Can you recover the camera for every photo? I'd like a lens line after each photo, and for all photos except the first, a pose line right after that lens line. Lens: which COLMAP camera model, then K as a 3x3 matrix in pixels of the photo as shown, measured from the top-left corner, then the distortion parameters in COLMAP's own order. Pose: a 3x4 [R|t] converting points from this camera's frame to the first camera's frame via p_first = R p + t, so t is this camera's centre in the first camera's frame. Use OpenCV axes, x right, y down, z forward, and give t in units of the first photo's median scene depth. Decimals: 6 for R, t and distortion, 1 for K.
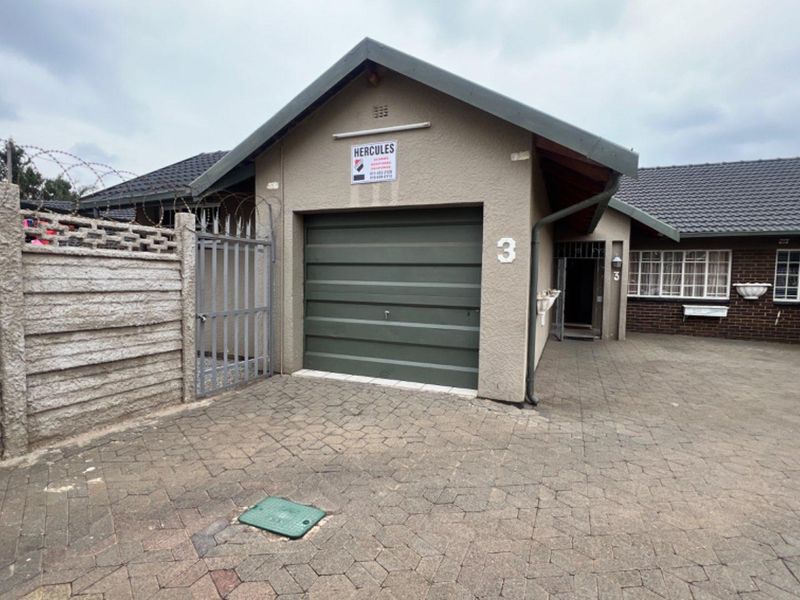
lens RADIAL K [[428.2, 0, 405.2], [0, 428.2, 299.6], [0, 0, 1]] dist [-0.002208, 0.001185]
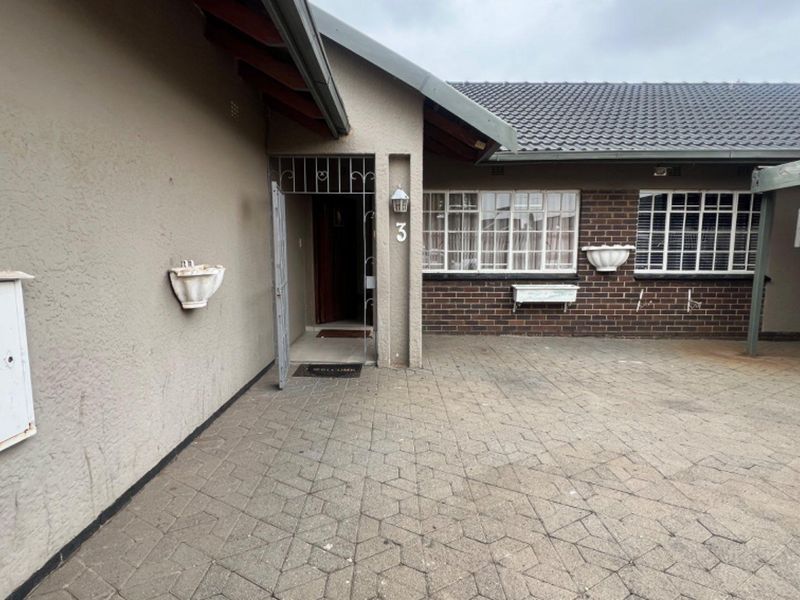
lens RADIAL K [[428.2, 0, 397.3], [0, 428.2, 301.3], [0, 0, 1]] dist [-0.002208, 0.001185]
pose [[0.928865, -0.059090, 0.365676, 0.297334], [0.036427, 0.996981, 0.068576, -0.011374], [-0.368624, -0.050378, 0.928213, 0.532192]]
